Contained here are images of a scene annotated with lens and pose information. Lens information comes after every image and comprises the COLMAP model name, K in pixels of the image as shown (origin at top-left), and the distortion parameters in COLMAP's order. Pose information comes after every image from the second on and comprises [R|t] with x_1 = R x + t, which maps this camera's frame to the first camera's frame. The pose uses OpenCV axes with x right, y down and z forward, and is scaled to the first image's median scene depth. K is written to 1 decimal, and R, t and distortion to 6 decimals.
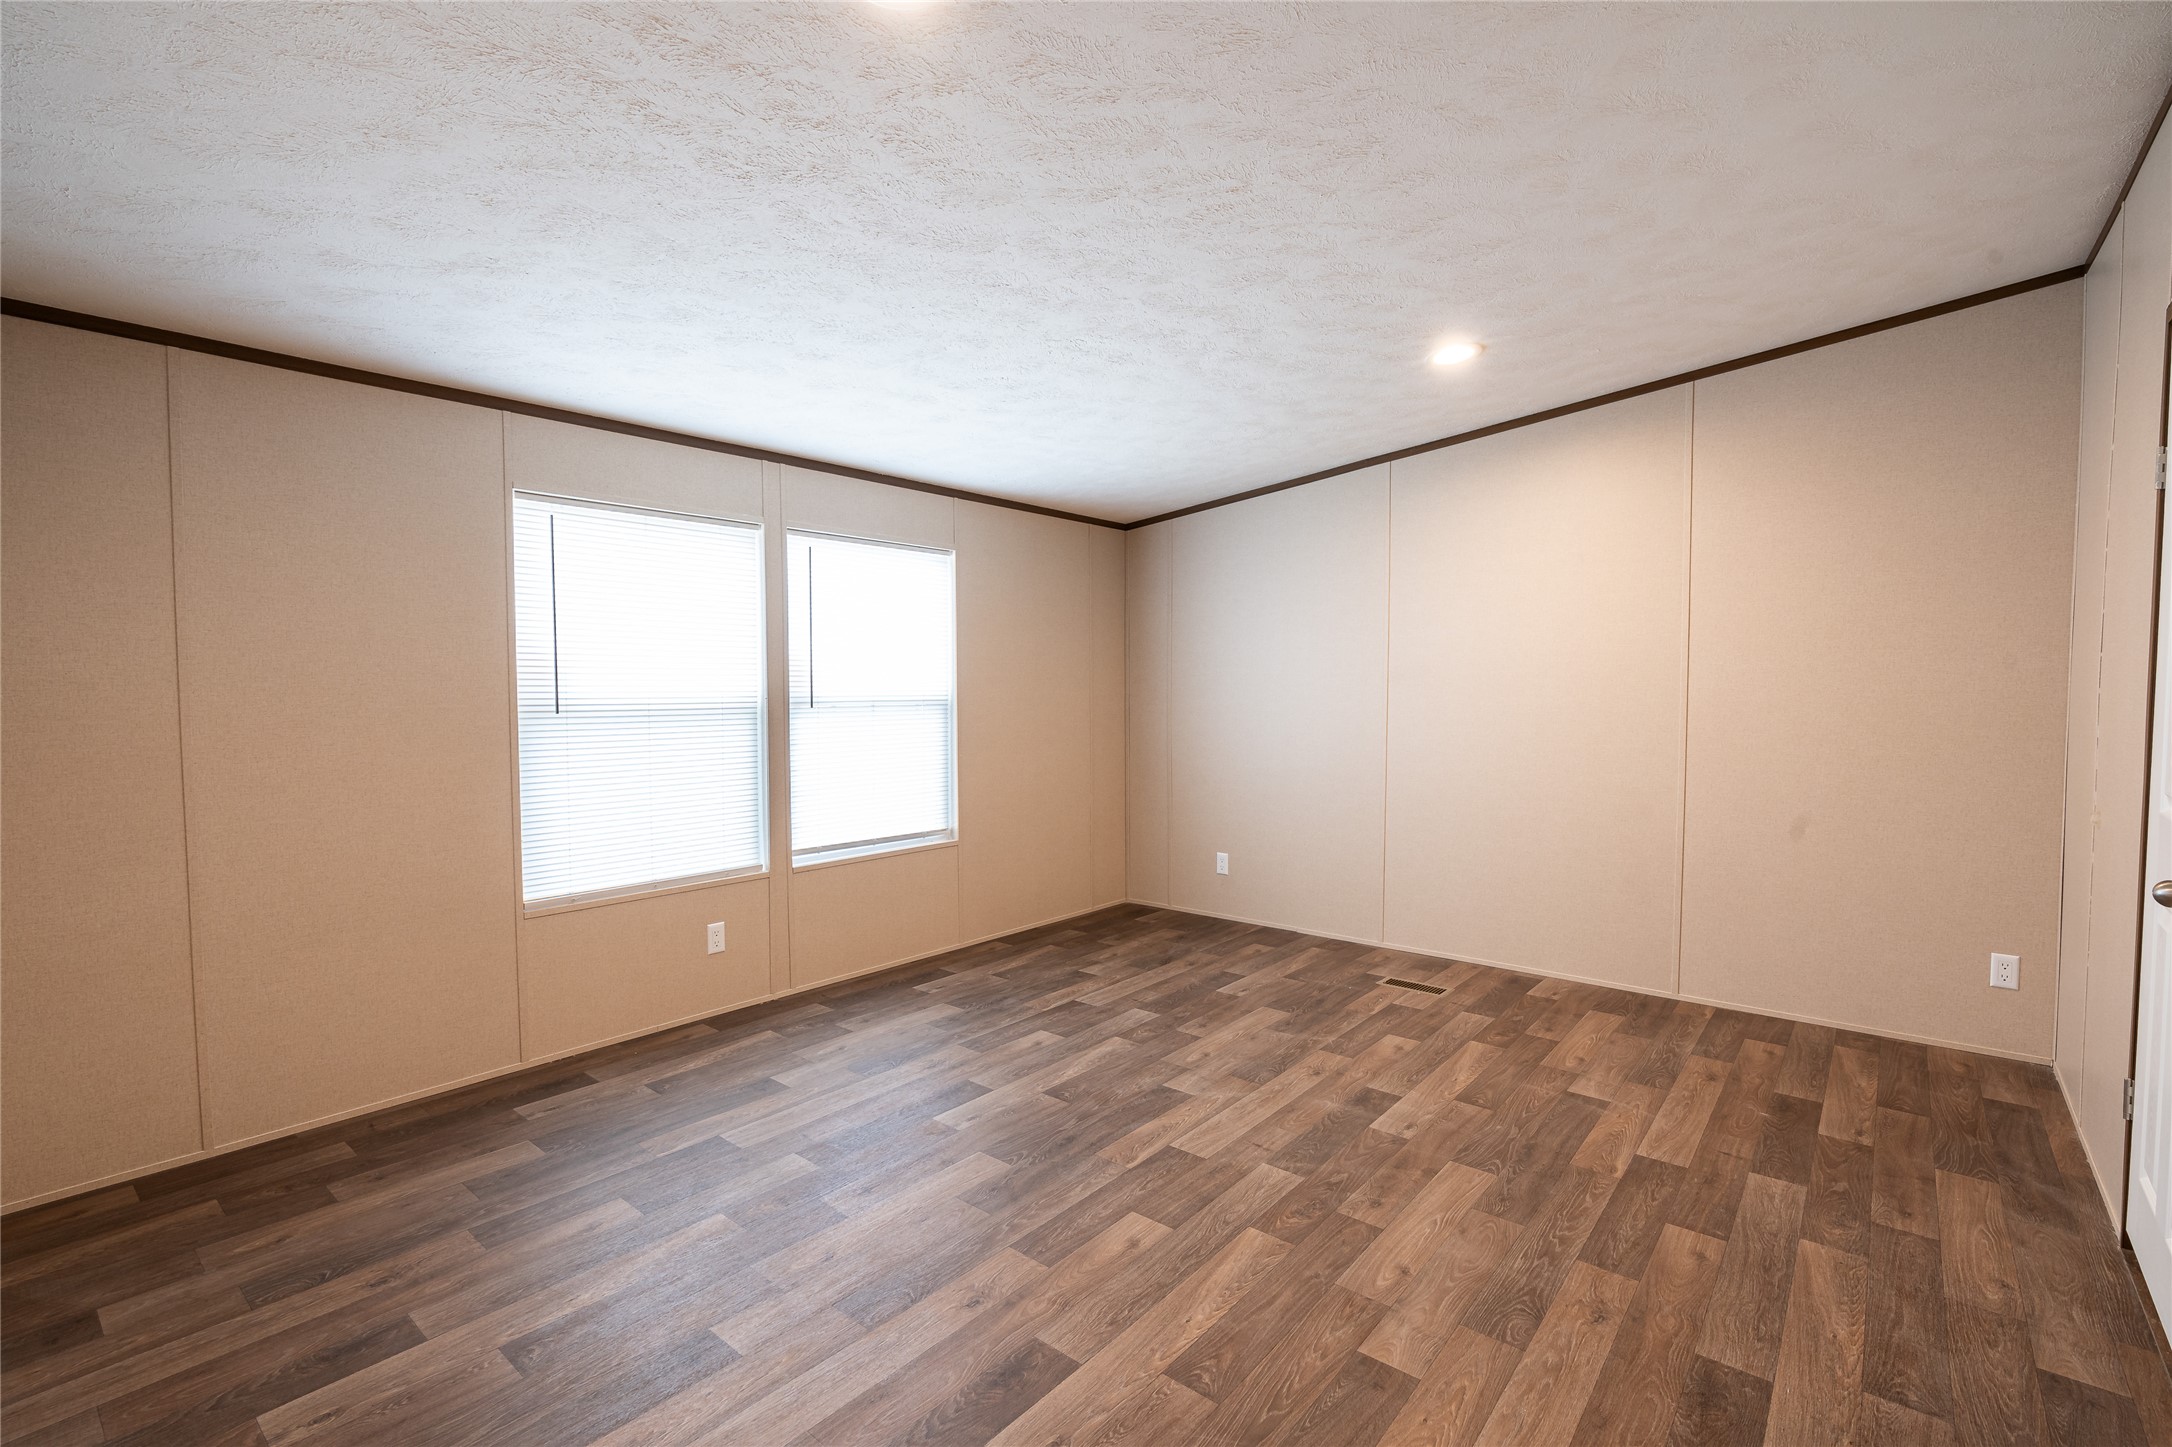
lens RADIAL K [[990.3, 0, 1089.5], [0, 990.3, 691.3], [0, 0, 1]] dist [-0.001593, 0.000038]
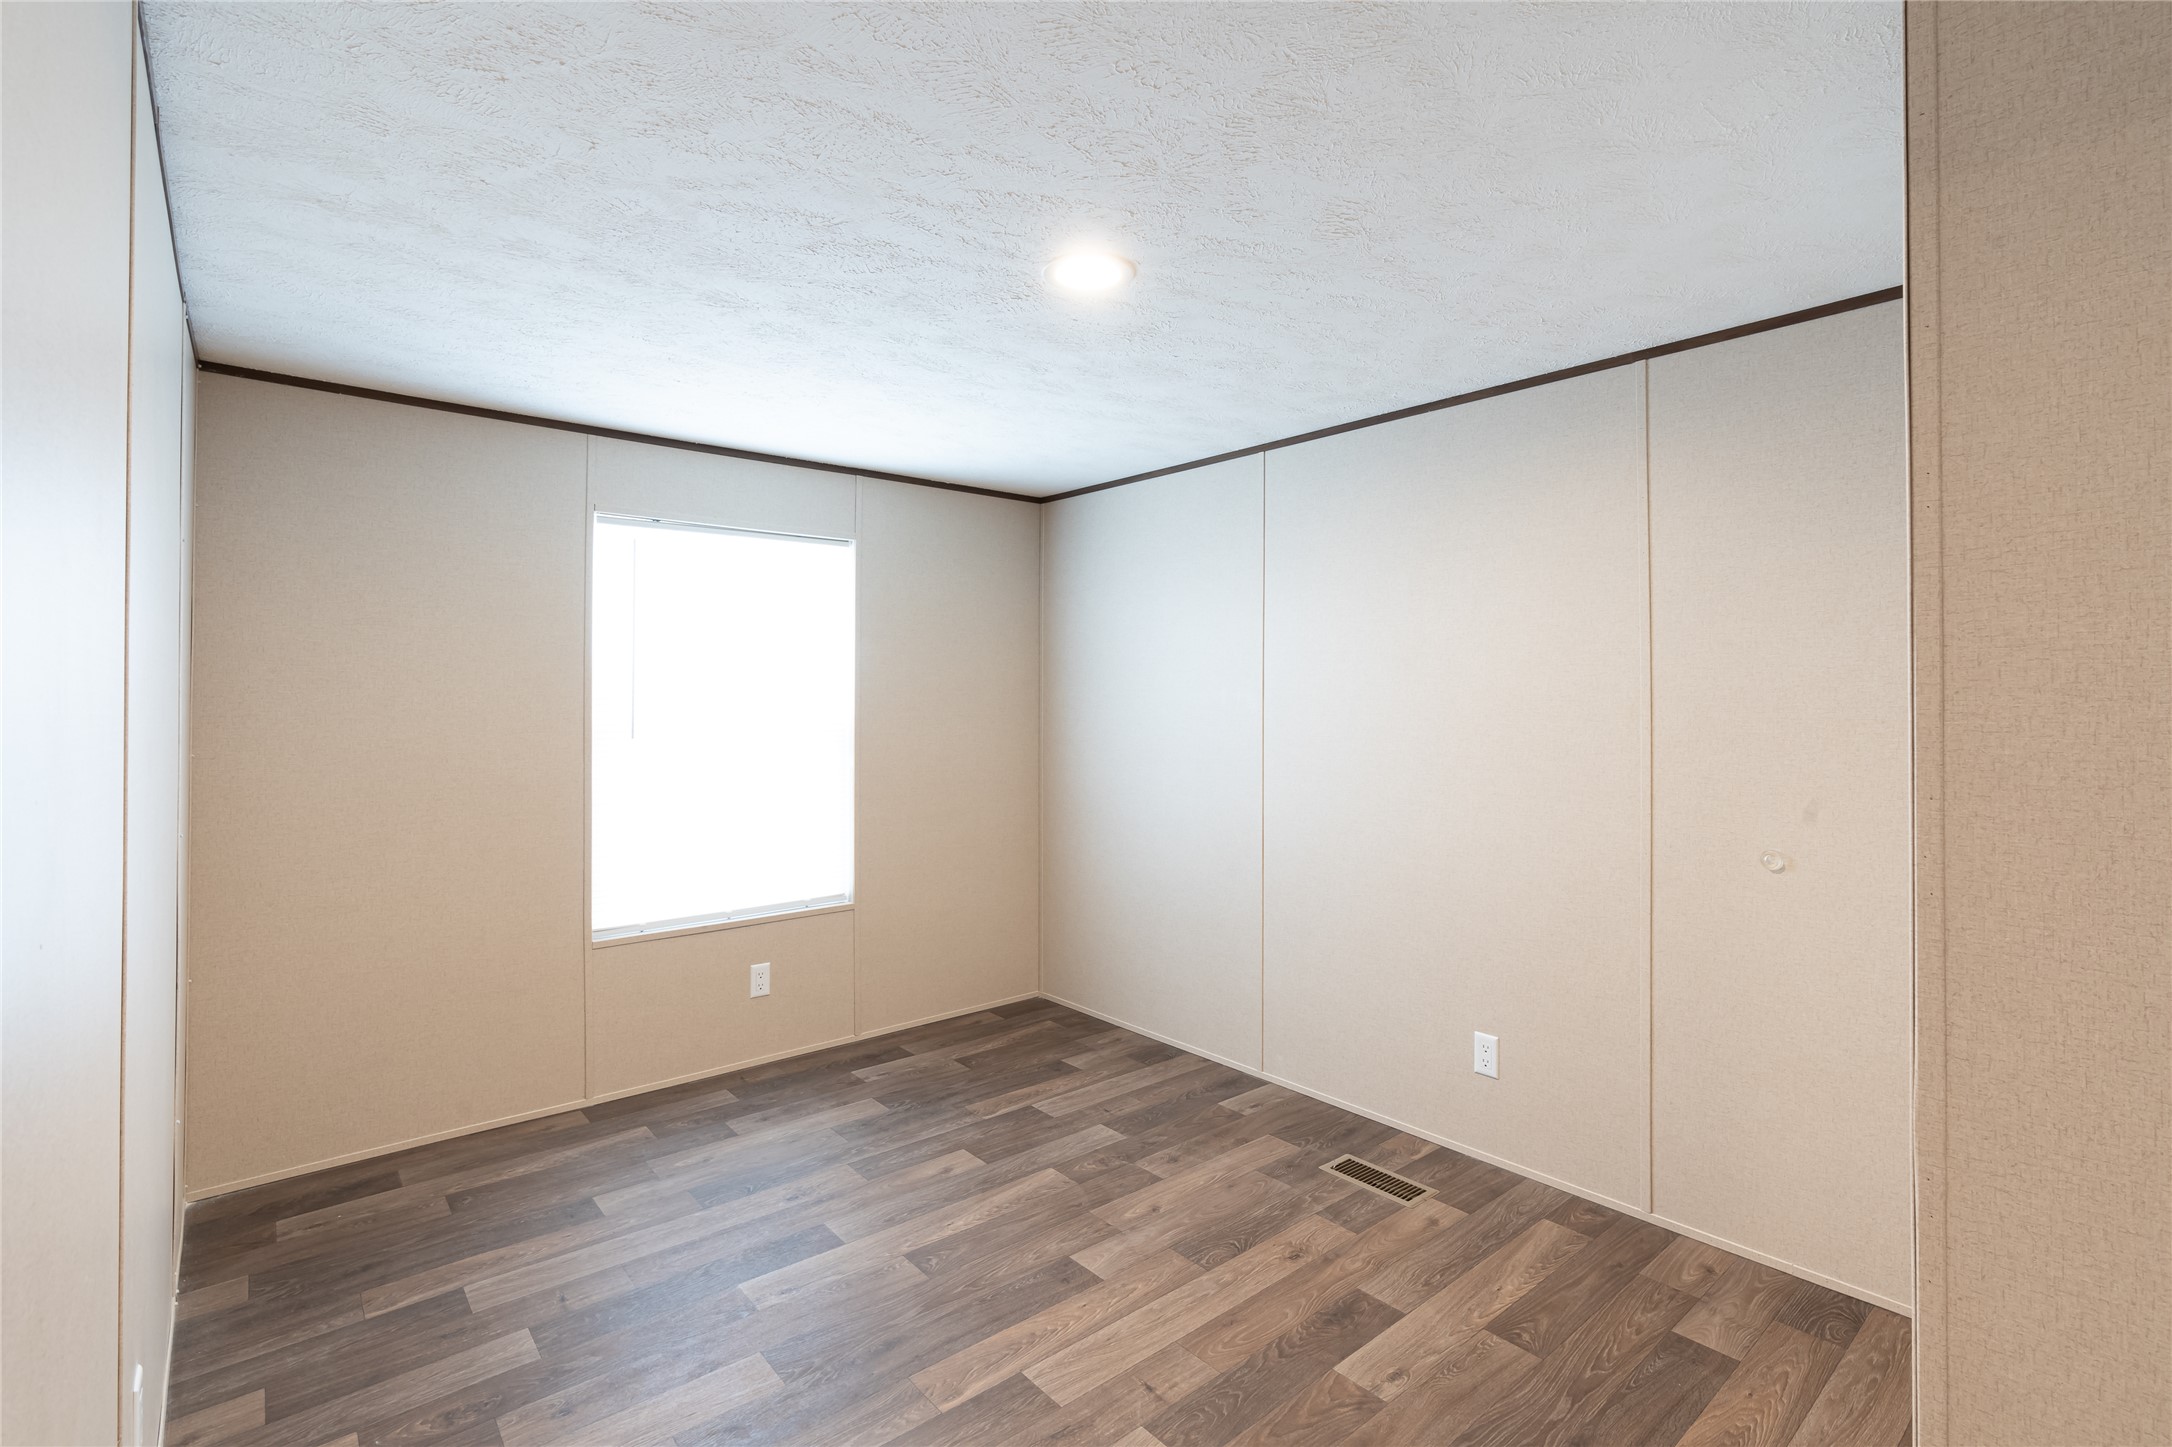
lens RADIAL K [[990.3, 0, 1089.5], [0, 990.3, 691.3], [0, 0, 1]] dist [-0.001593, 0.000038]
pose [[0.982769, -0.004616, -0.184779, 0.207890], [0.000211, 0.999715, -0.023854, -0.002430], [0.184836, 0.023404, 0.982491, 0.253721]]
